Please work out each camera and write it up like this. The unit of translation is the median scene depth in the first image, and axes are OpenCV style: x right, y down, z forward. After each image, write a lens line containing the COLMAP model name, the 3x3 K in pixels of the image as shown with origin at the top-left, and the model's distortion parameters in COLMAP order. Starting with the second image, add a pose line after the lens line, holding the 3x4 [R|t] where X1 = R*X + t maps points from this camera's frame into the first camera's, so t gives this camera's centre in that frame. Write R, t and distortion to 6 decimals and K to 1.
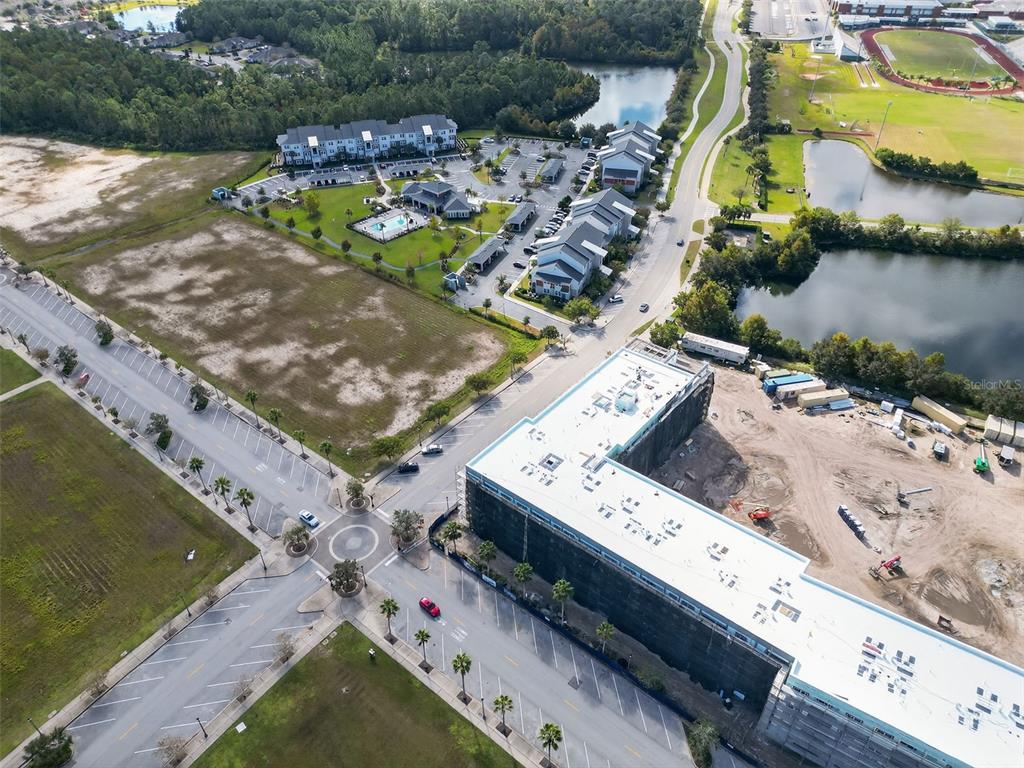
lens RADIAL K [[712.4, 0, 512.0], [0, 712.4, 384.0], [0, 0, 1]] dist [0.091491, -0.100241]
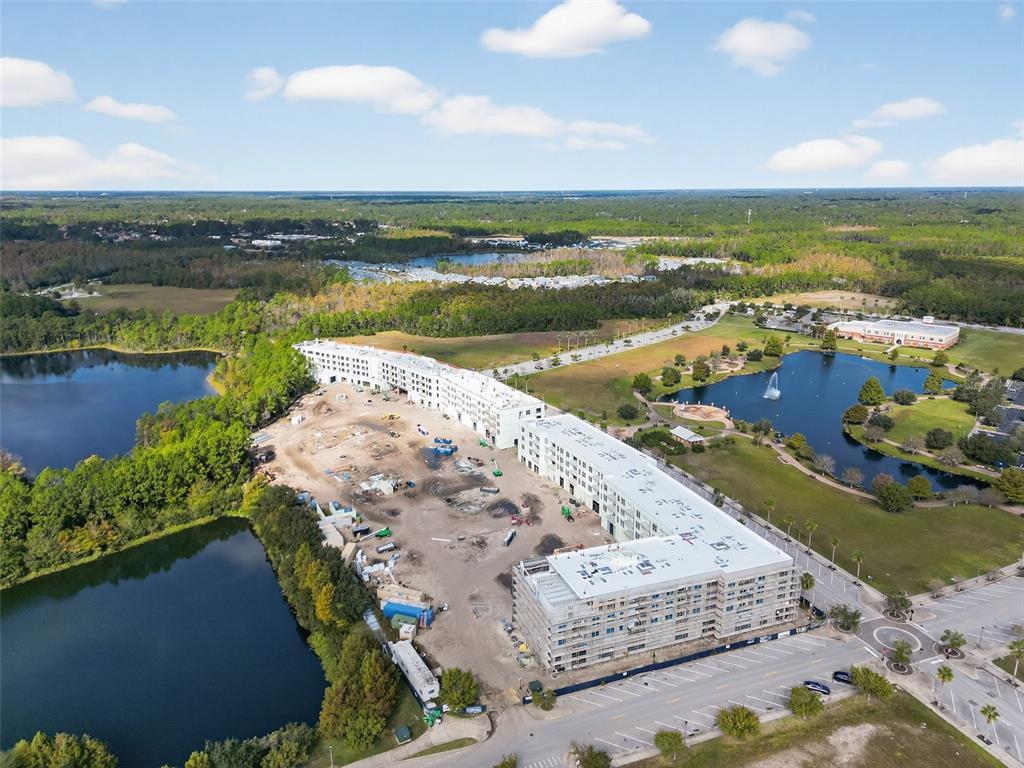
lens RADIAL K [[712.4, 0, 512.0], [0, 712.4, 384.0], [0, 0, 1]] dist [0.091491, -0.100241]
pose [[-0.861402, -0.121741, 0.493118, -0.157629], [0.313421, 0.636573, 0.704657, -0.772805], [-0.399691, 0.761547, -0.510189, 1.125929]]
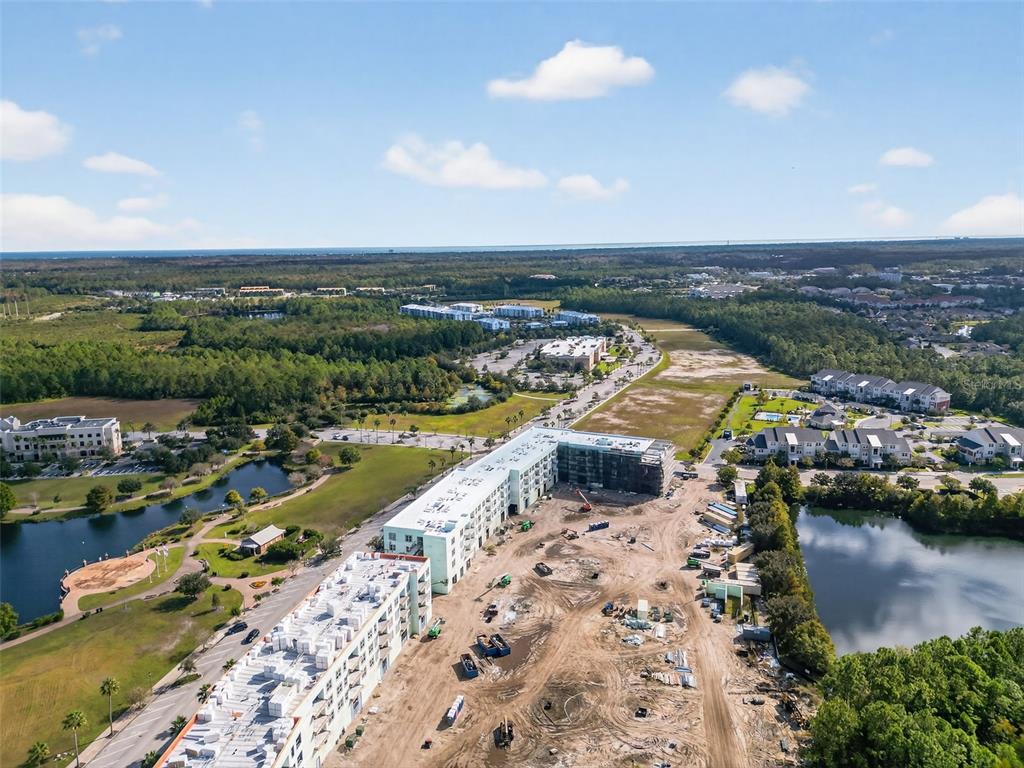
lens RADIAL K [[712.4, 0, 512.0], [0, 712.4, 384.0], [0, 0, 1]] dist [0.091491, -0.100241]
pose [[0.254527, 0.197988, -0.946582, 1.453522], [-0.566762, 0.823642, 0.019877, -0.000198], [0.783579, 0.531427, 0.321851, 0.094402]]
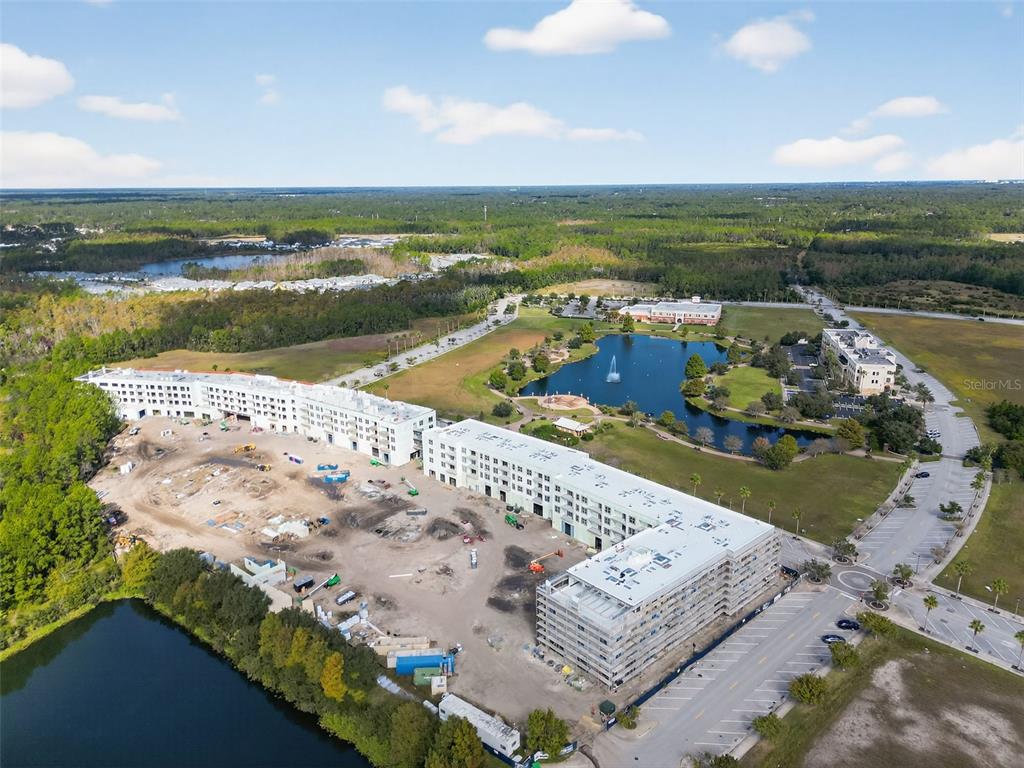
lens RADIAL K [[712.4, 0, 512.0], [0, 712.4, 384.0], [0, 0, 1]] dist [0.091491, -0.100241]
pose [[-0.988445, -0.022252, 0.149939, 0.153988], [0.105228, 0.611251, 0.784410, -0.802503], [-0.109105, 0.791124, -0.601847, 1.161295]]
